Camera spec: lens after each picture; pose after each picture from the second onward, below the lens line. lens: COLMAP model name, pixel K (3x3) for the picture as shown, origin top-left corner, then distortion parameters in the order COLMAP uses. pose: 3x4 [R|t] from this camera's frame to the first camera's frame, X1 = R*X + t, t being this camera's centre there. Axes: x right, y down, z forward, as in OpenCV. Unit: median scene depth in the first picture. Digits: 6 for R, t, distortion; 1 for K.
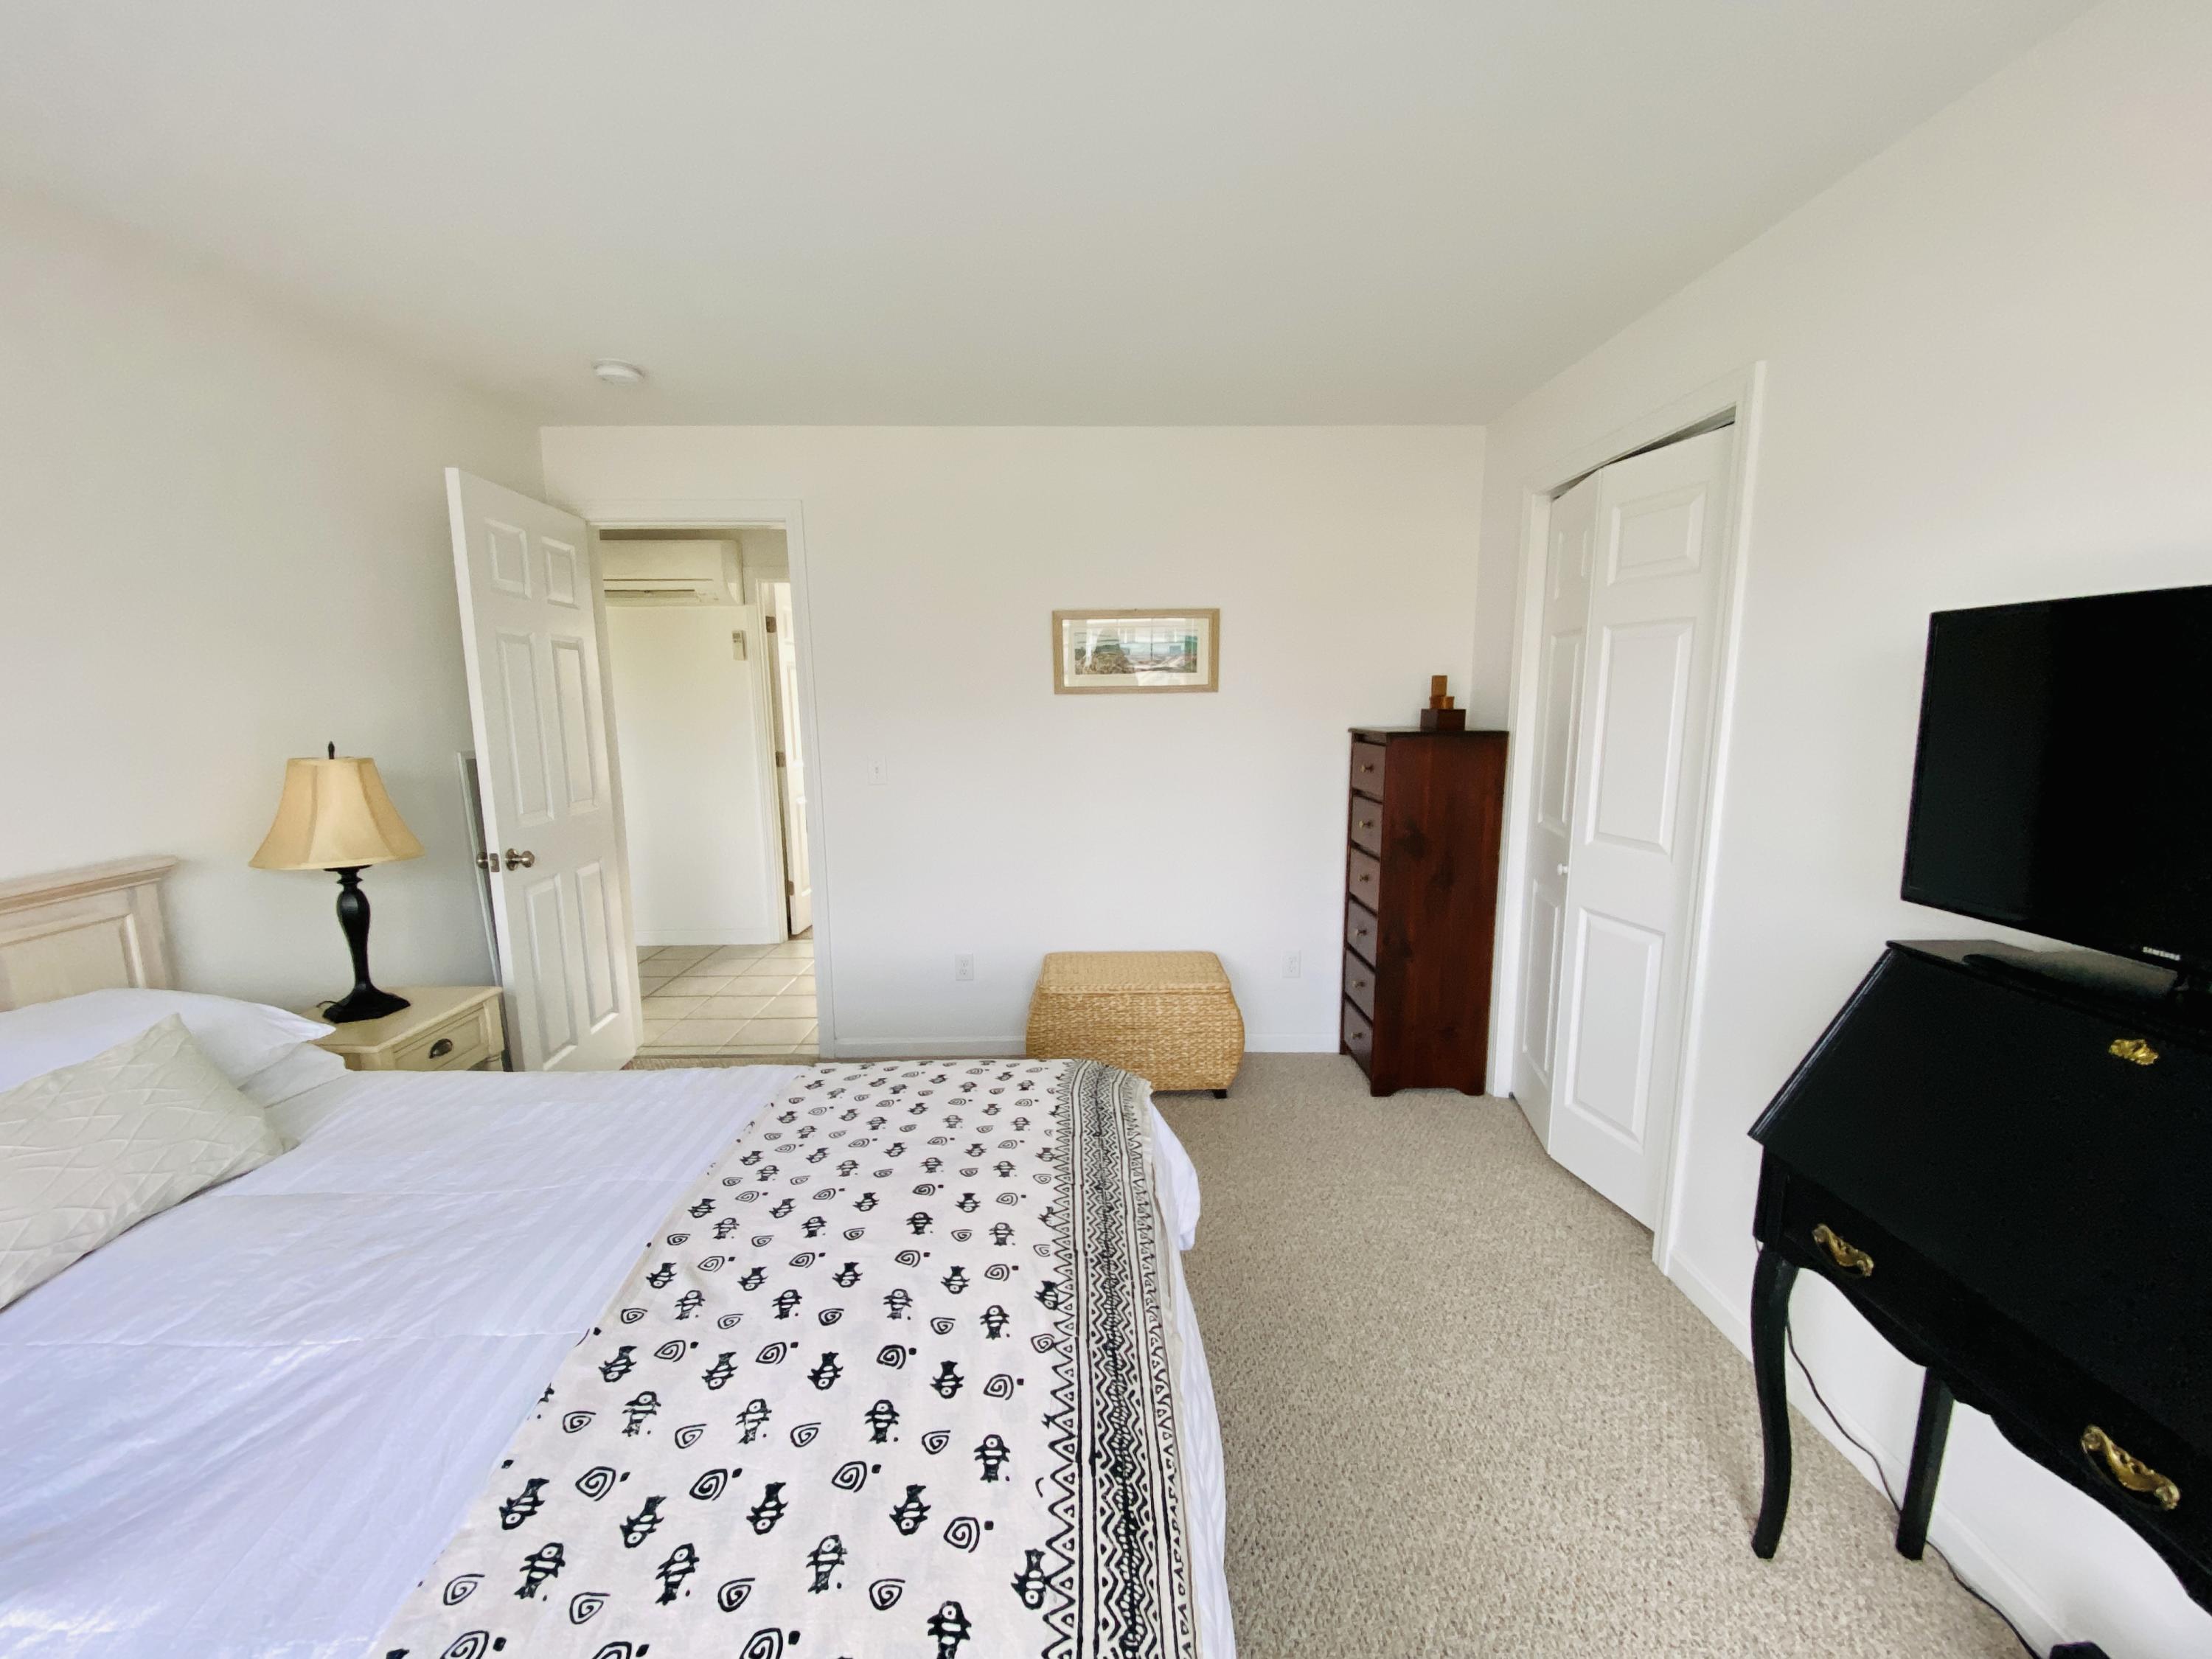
lens RADIAL K [[908.6, 0, 1116.8], [0, 908.6, 842.5], [0, 0, 1]] dist [0.080815, -0.050609]
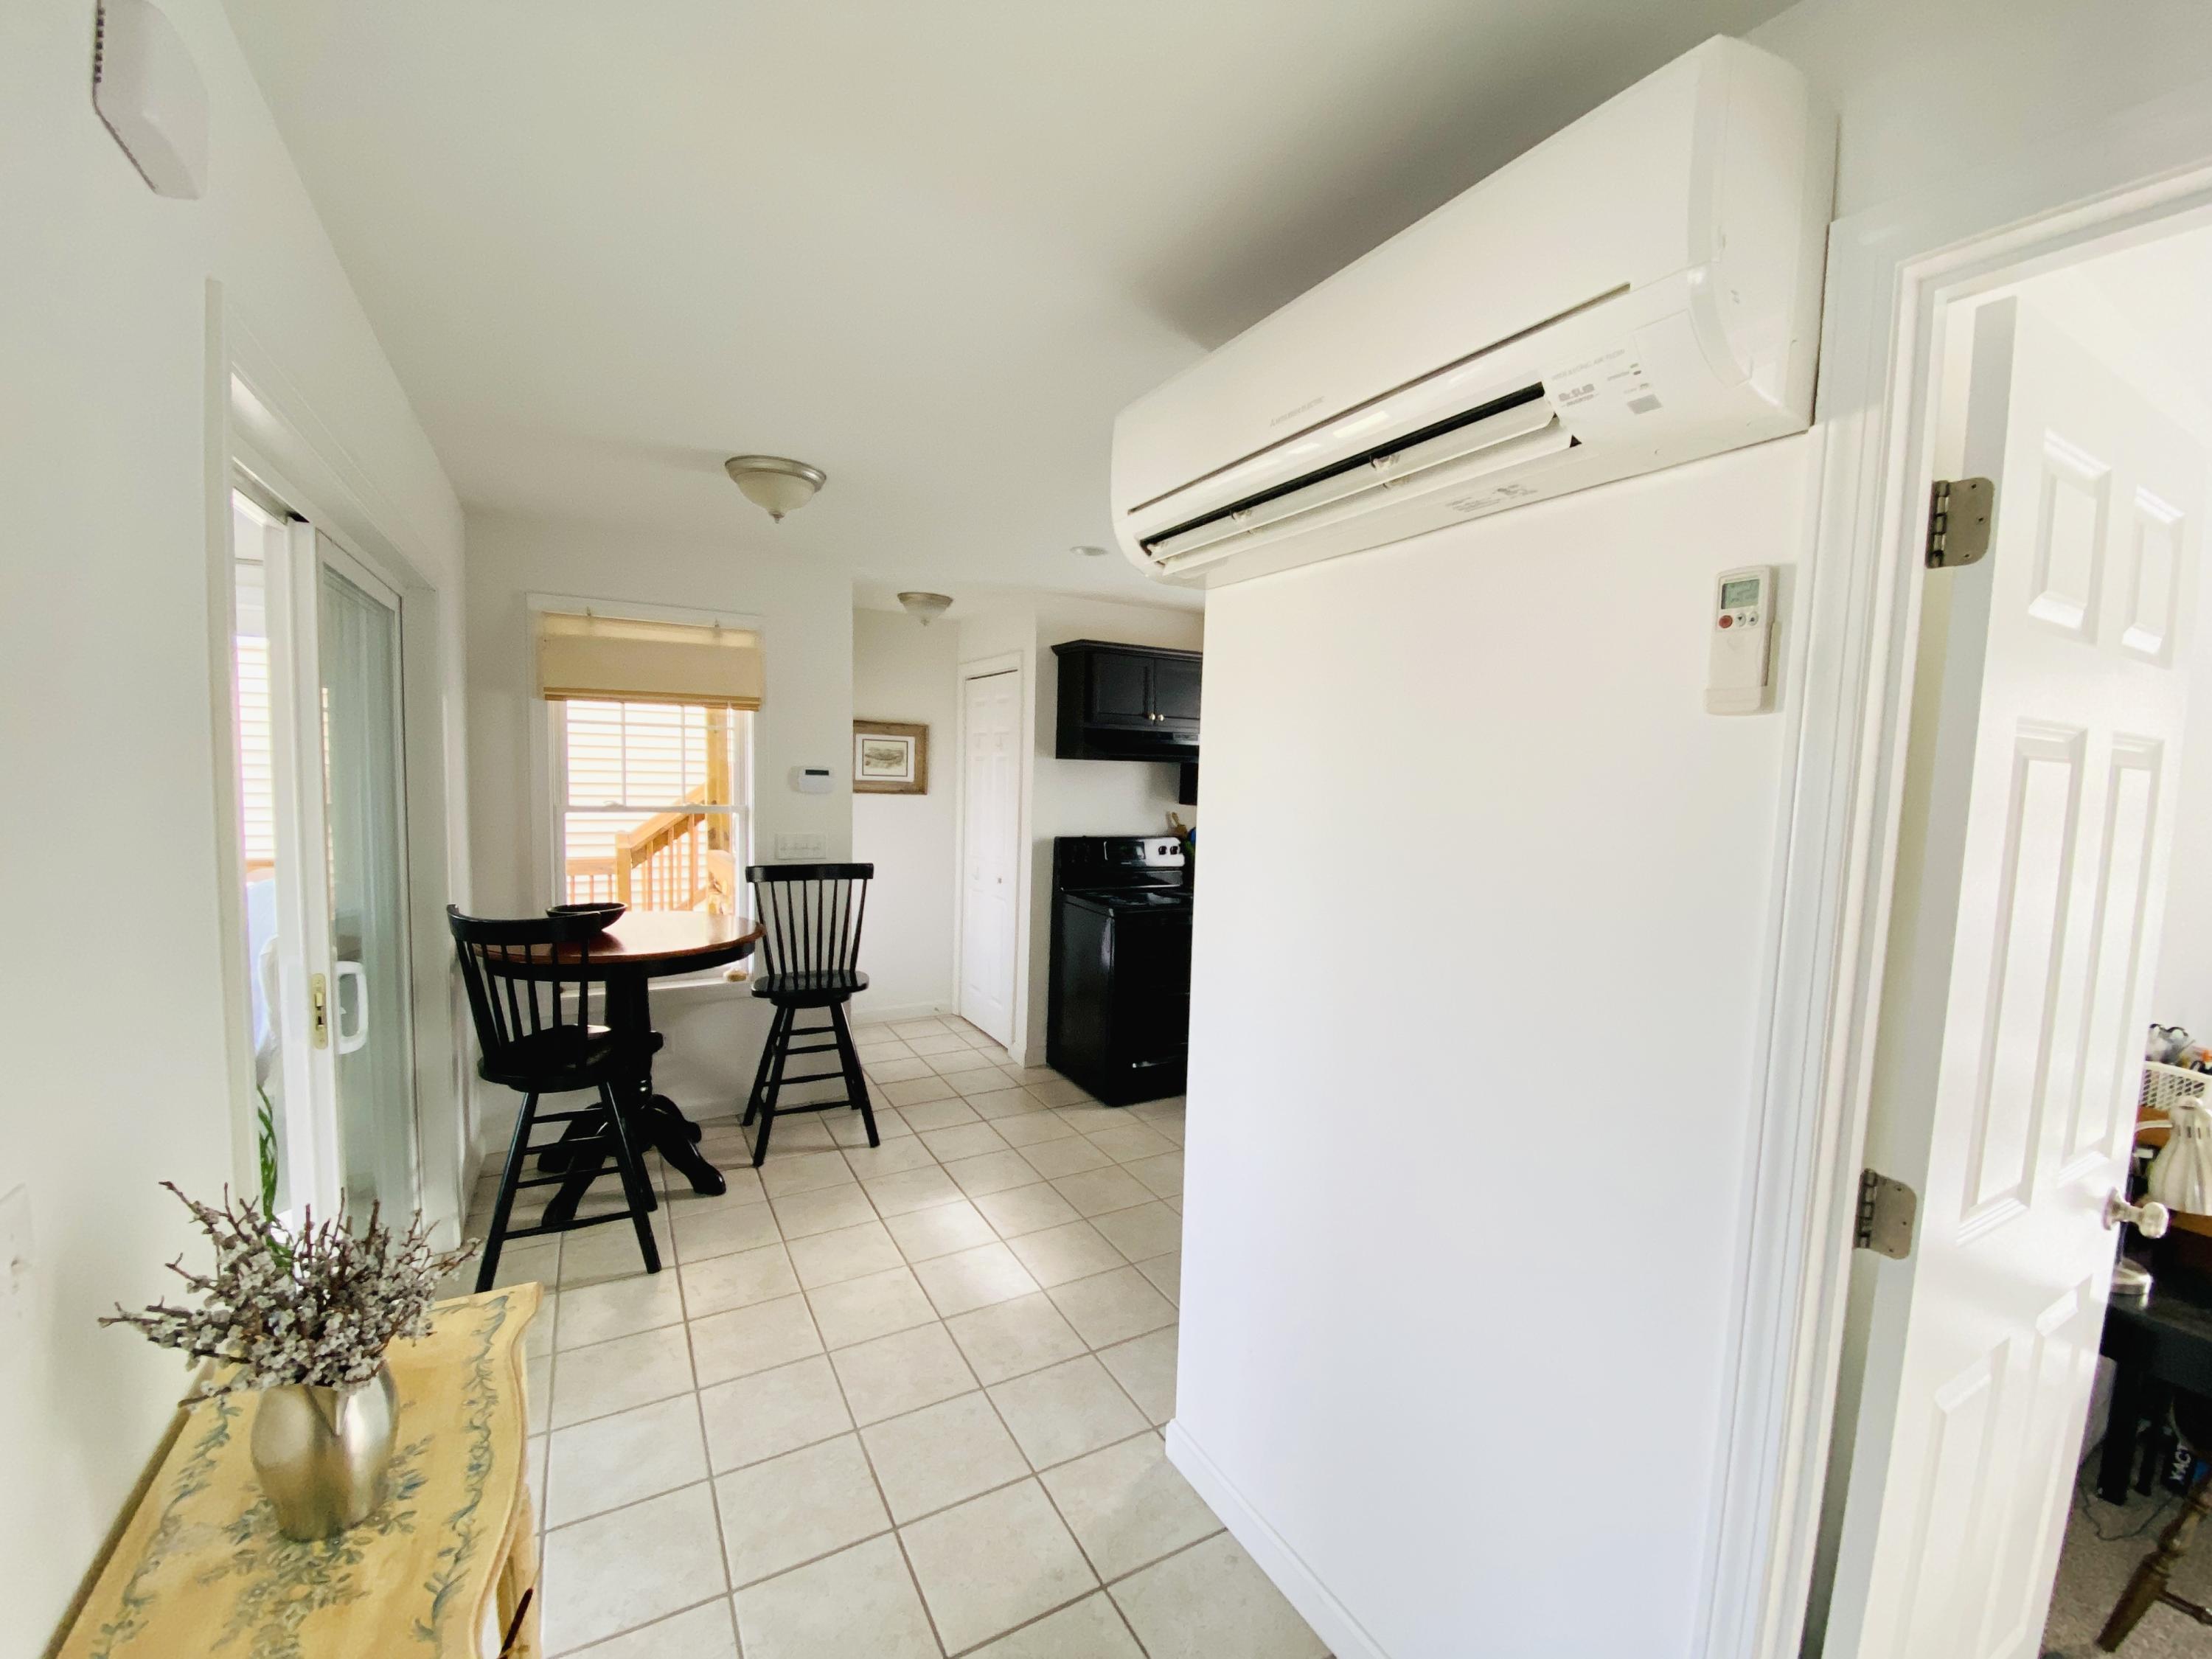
lens RADIAL K [[908.6, 0, 1116.8], [0, 908.6, 842.5], [0, 0, 1]] dist [0.080815, -0.050609]
pose [[0.470211, 0.091516, -0.877796, -0.284174], [-0.179779, 0.983687, 0.006254, -0.143567], [0.864049, 0.154869, 0.478993, 0.774457]]
